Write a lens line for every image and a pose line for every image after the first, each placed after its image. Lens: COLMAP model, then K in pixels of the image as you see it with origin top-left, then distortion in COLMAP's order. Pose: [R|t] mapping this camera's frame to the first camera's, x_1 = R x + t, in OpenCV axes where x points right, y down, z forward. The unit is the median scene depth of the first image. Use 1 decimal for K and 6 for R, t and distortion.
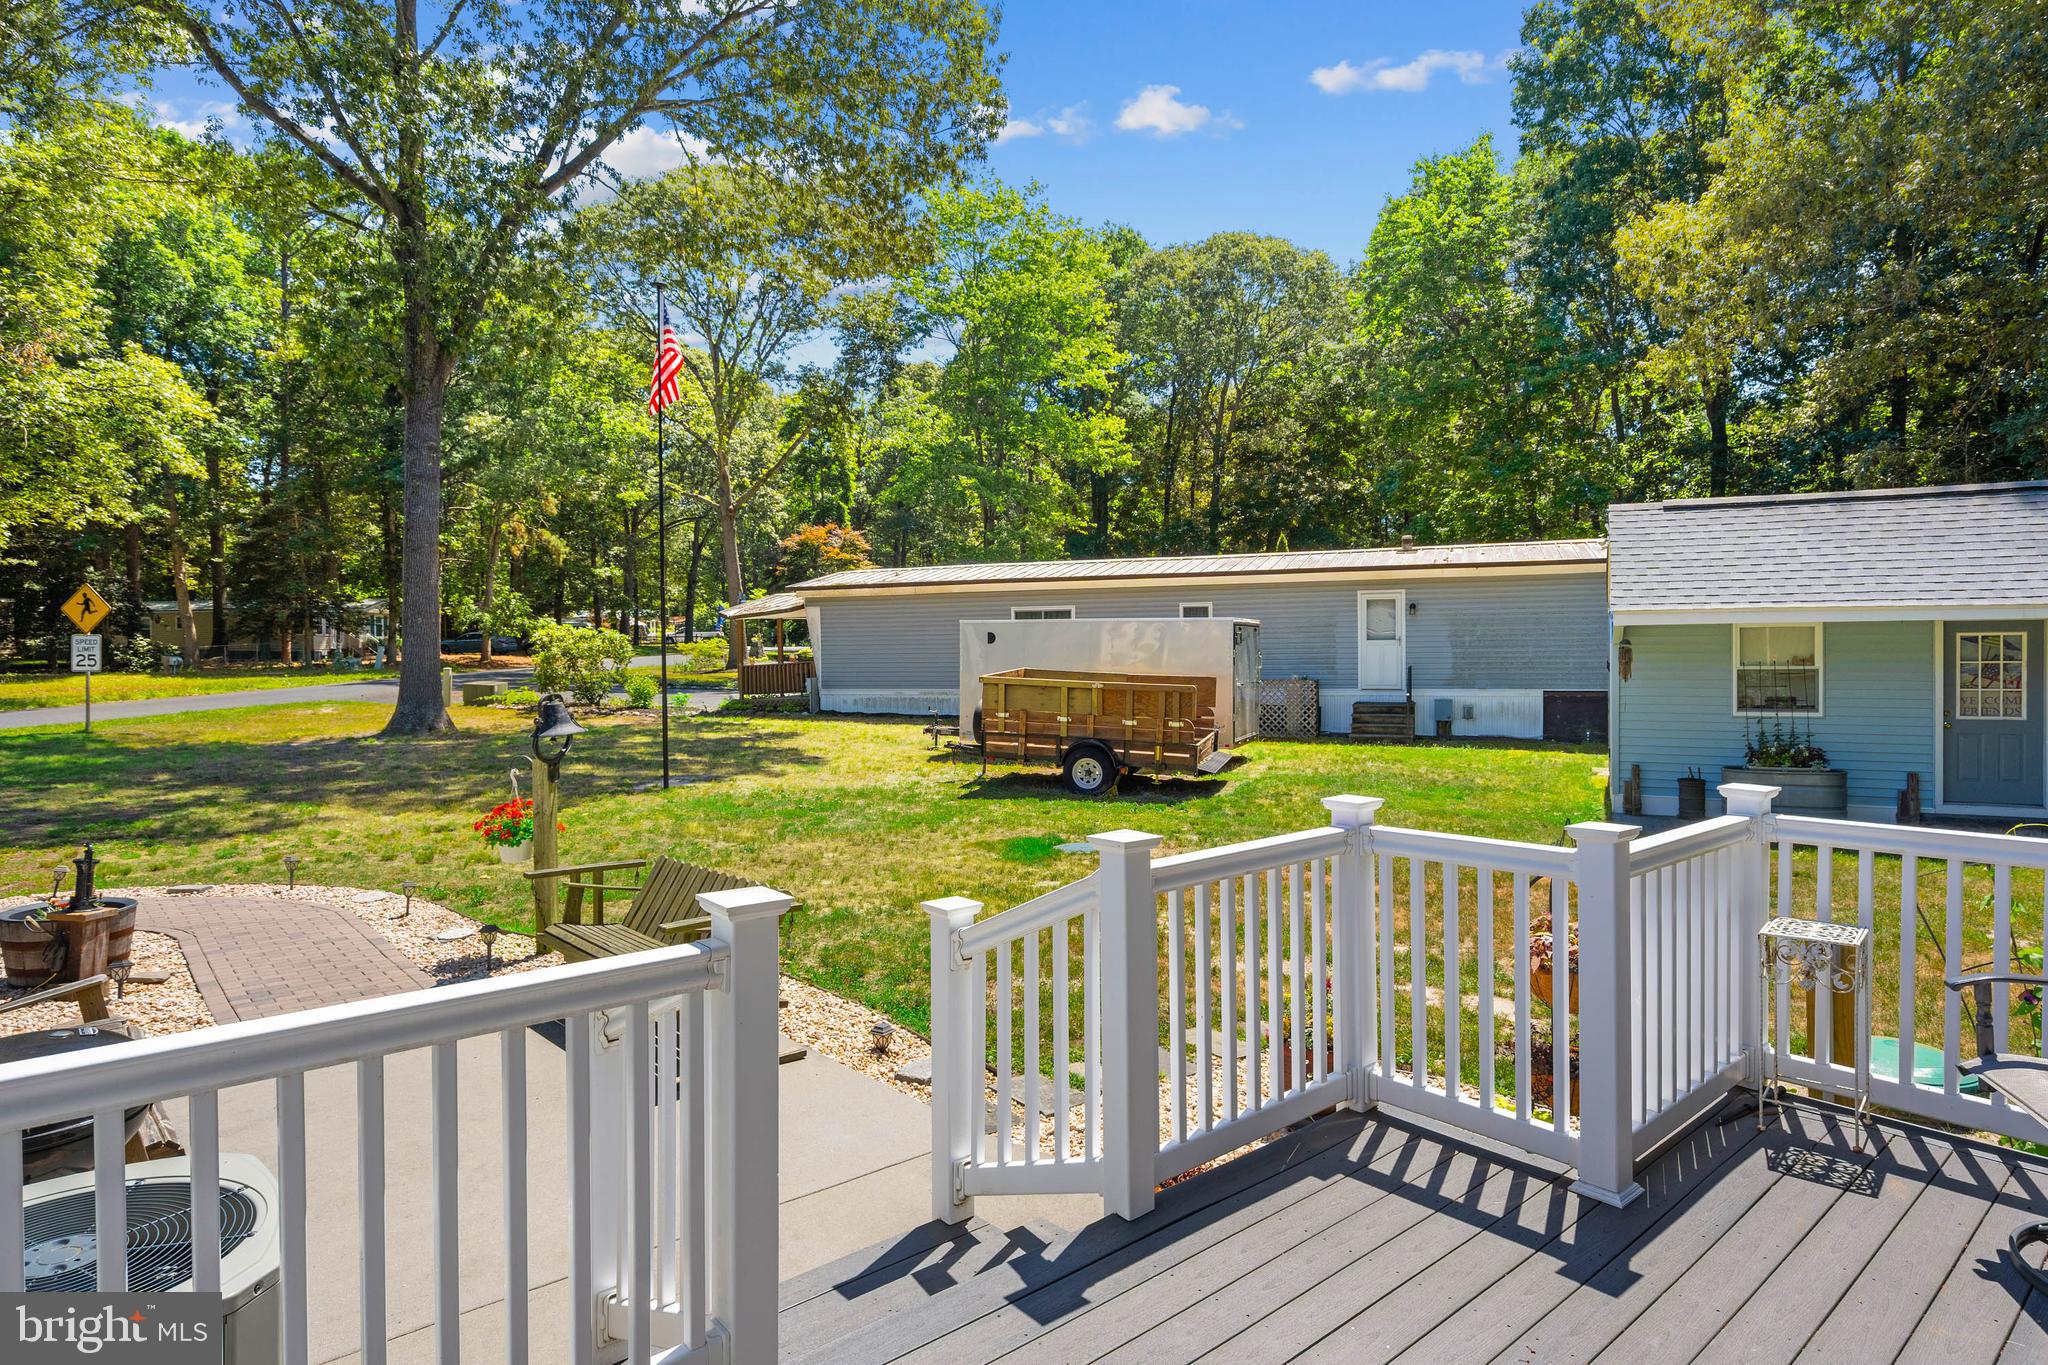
lens RADIAL K [[1124.3, 0, 1031.0], [0, 1124.3, 683.5], [0, 0, 1]] dist [-0.000946, 0.001373]
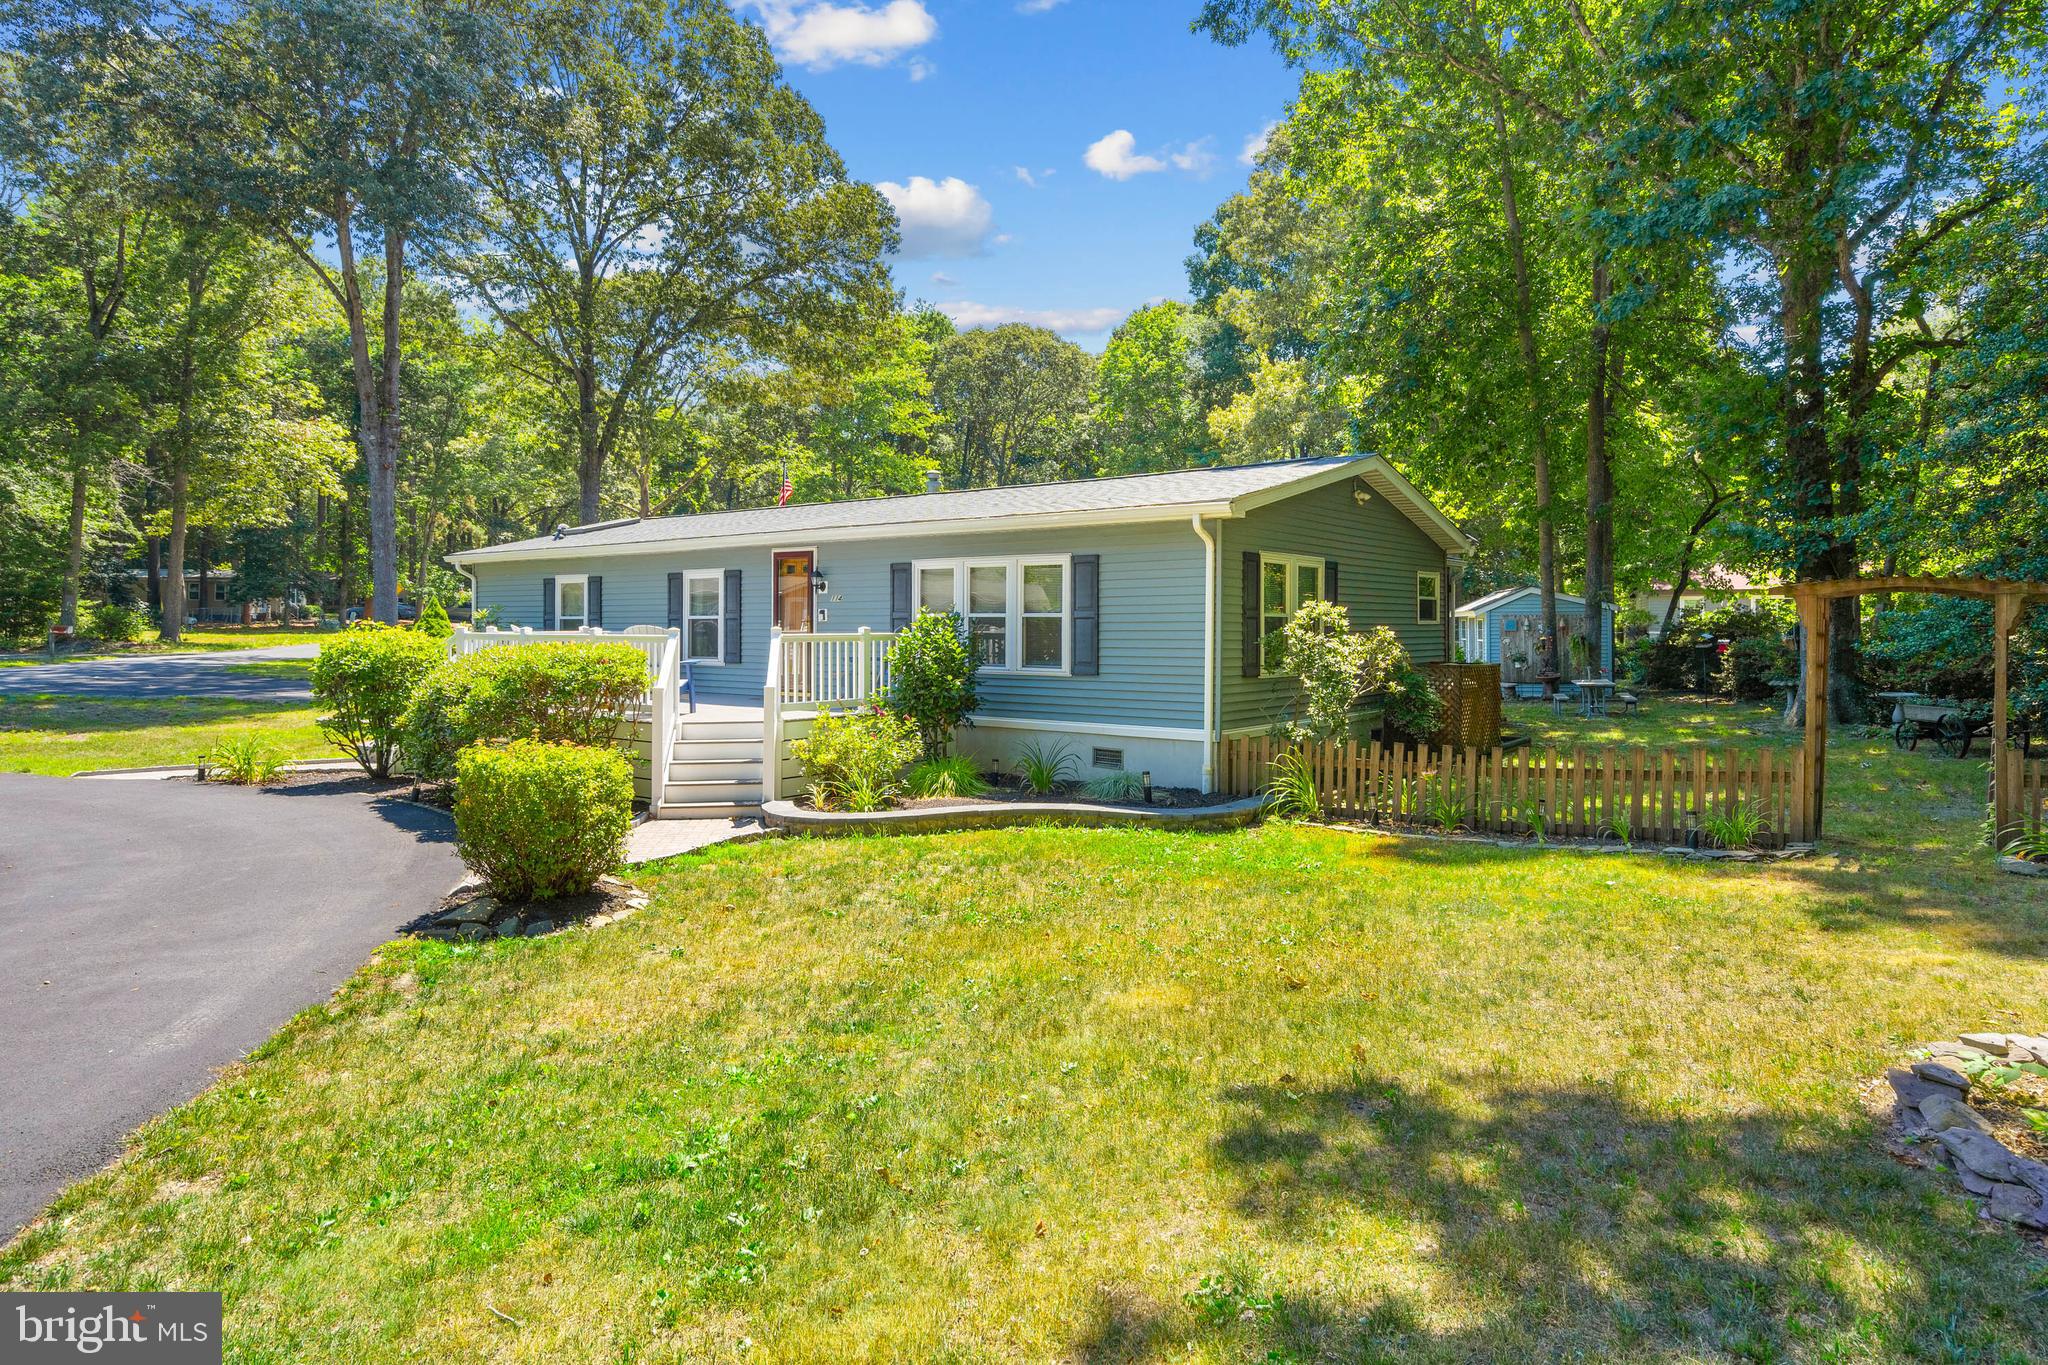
lens RADIAL K [[1182.8, 0, 1058.0], [0, 1182.8, 615.1], [0, 0, 1]] dist [0.012230, -0.005774]
pose [[0.974795, 0.014637, 0.222622, -0.126225], [-0.005385, 0.999099, -0.042109, 0.027361], [-0.223038, 0.039849, 0.973995, -0.608381]]
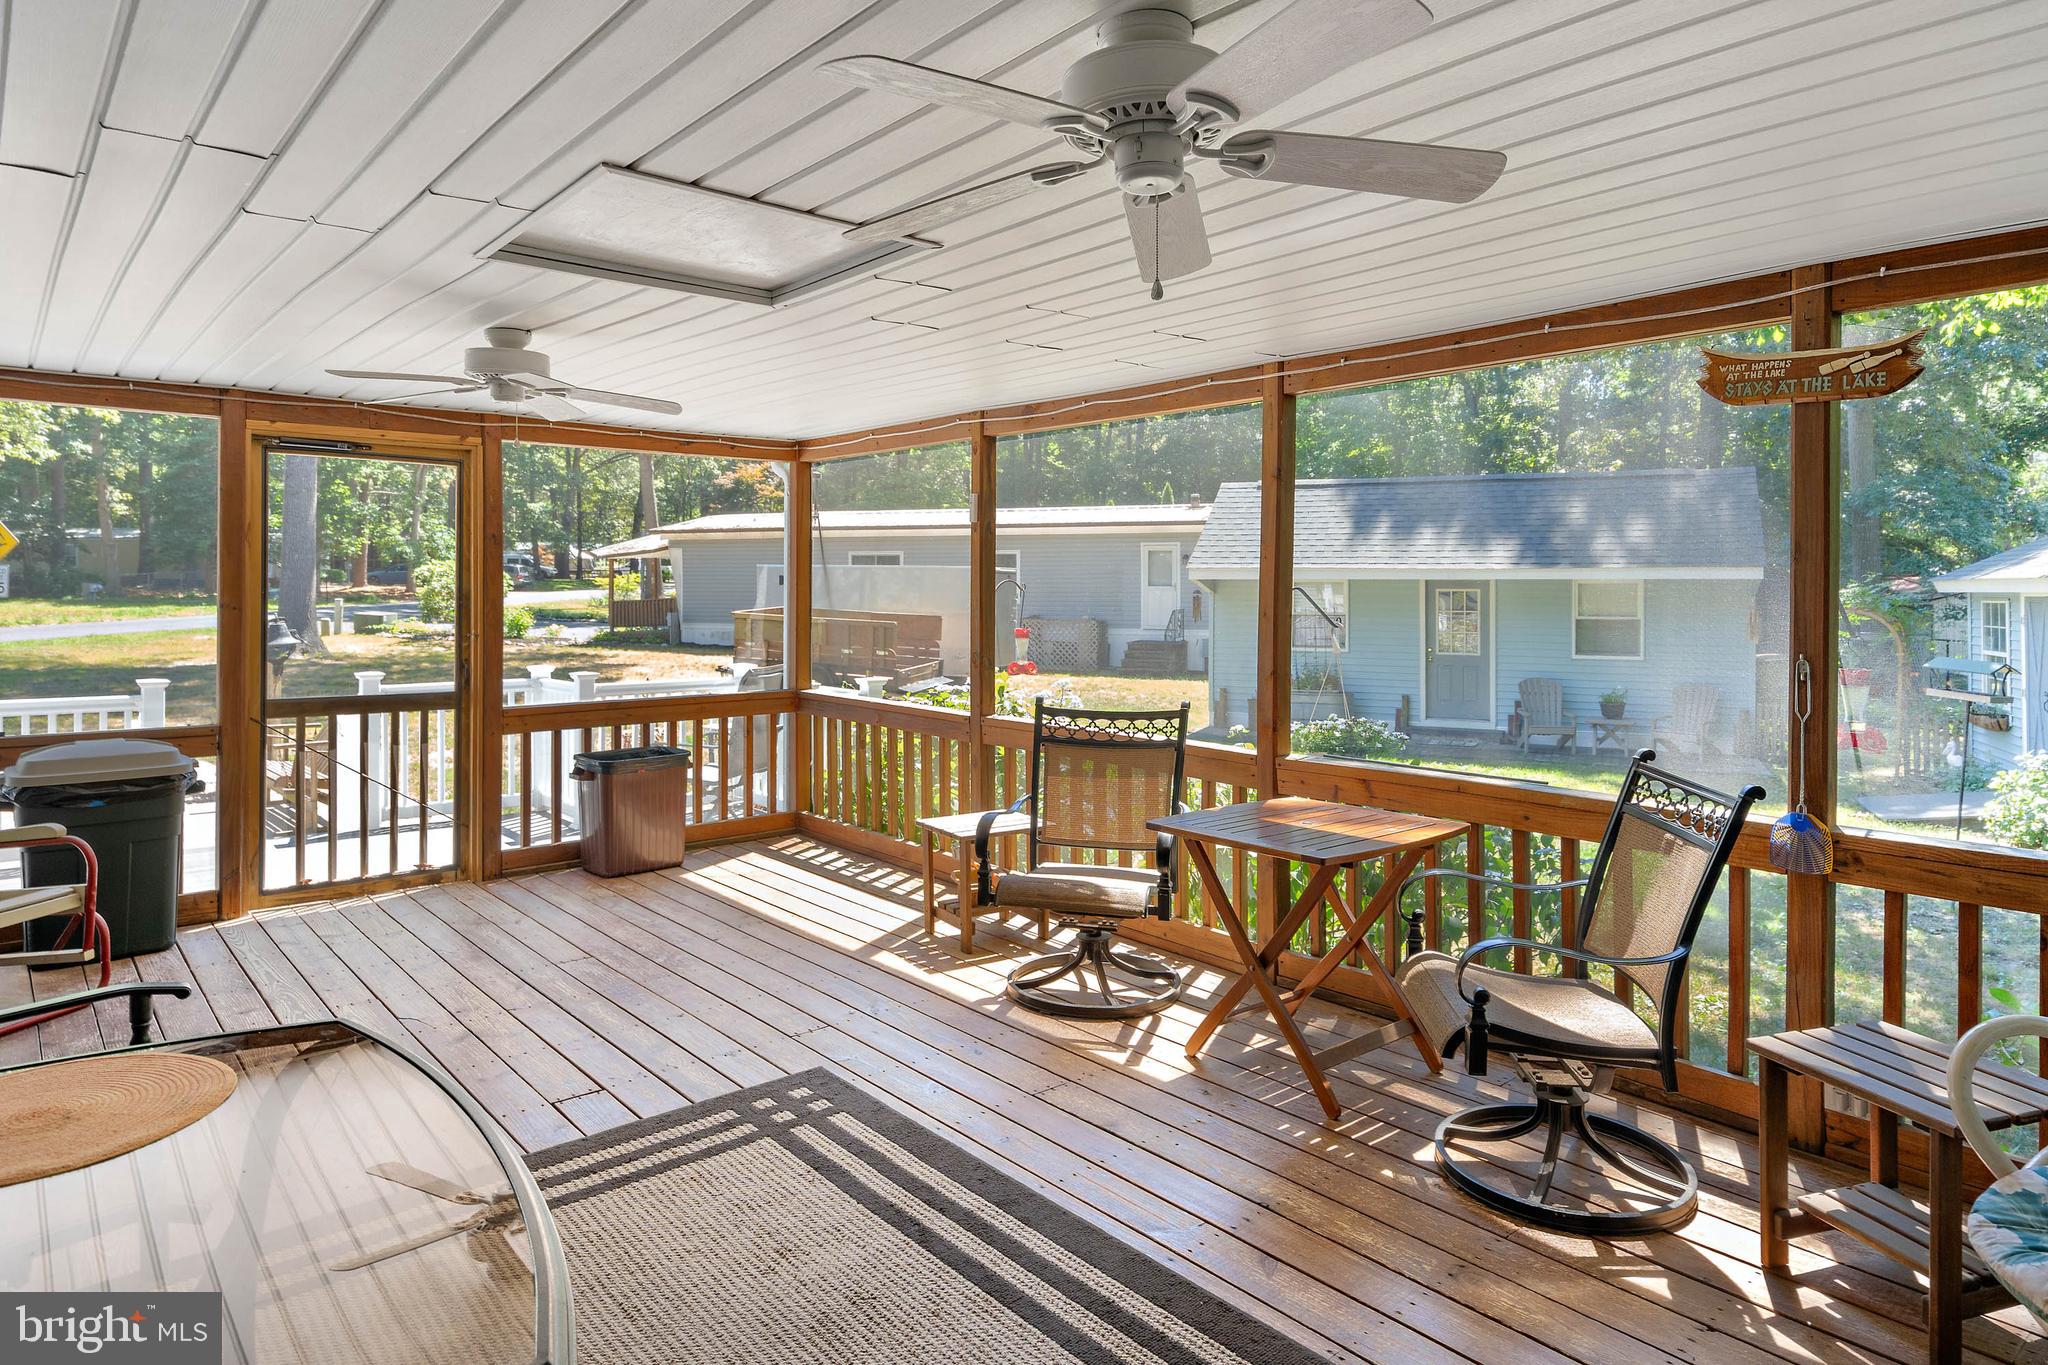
lens RADIAL K [[1182.8, 0, 1053.2], [0, 1182.8, 596.9], [0, 0, 1]] dist [0.012230, -0.005774]
pose [[0.999735, 0.013771, 0.018457, 0.110863], [-0.013352, 0.999655, -0.022613, 0.000479], [-0.018762, 0.022360, 0.999574, -0.118502]]
